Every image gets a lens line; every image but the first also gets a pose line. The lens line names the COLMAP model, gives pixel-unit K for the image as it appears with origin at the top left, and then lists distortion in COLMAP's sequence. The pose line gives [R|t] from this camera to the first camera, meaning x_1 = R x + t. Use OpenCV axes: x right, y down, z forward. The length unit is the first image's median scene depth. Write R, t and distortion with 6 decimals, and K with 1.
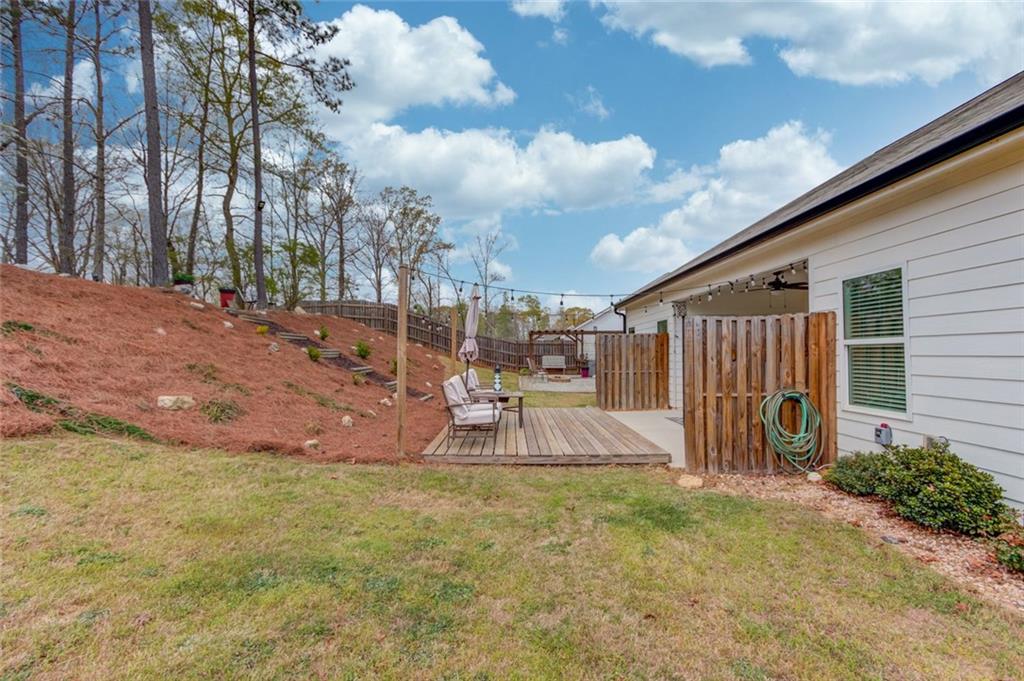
lens RADIAL K [[475.1, 0, 520.3], [0, 475.1, 340.7], [0, 0, 1]] dist [0.023244, 0.001038]
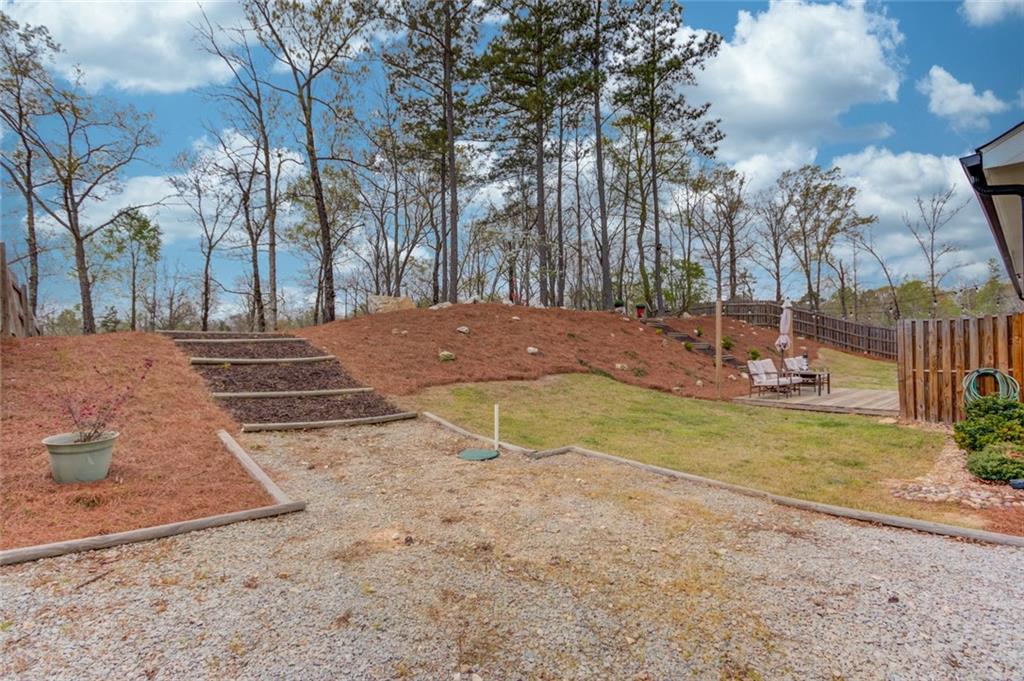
lens RADIAL K [[538.8, 0, 513.7], [0, 538.8, 344.3], [0, 0, 1]] dist [-0.000715, 0.000103]
pose [[0.707492, -0.009057, -0.706663, 0.693146], [0.022938, 0.999685, 0.010152, -0.016455], [0.706349, -0.023392, 0.707478, -1.108921]]
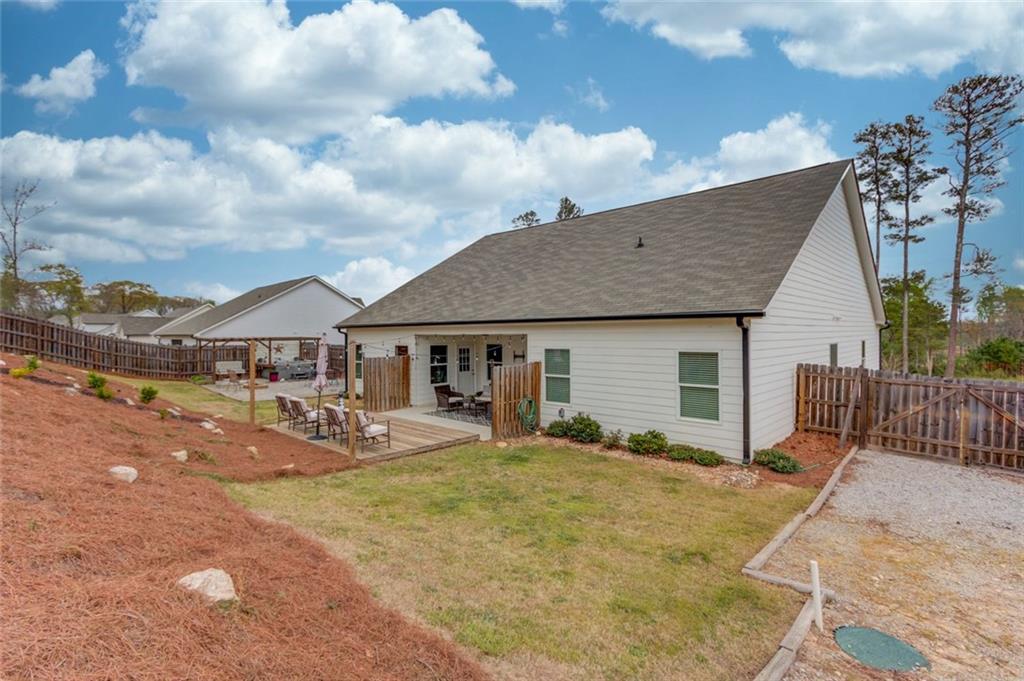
lens RADIAL K [[475.1, 0, 507.2], [0, 475.1, 347.0], [0, 0, 1]] dist [0.023244, 0.001038]
pose [[0.691478, -0.024859, 0.721969, -1.095297], [-0.012981, 0.998819, 0.046824, -0.232154], [-0.722280, -0.041749, 0.690339, -0.458217]]
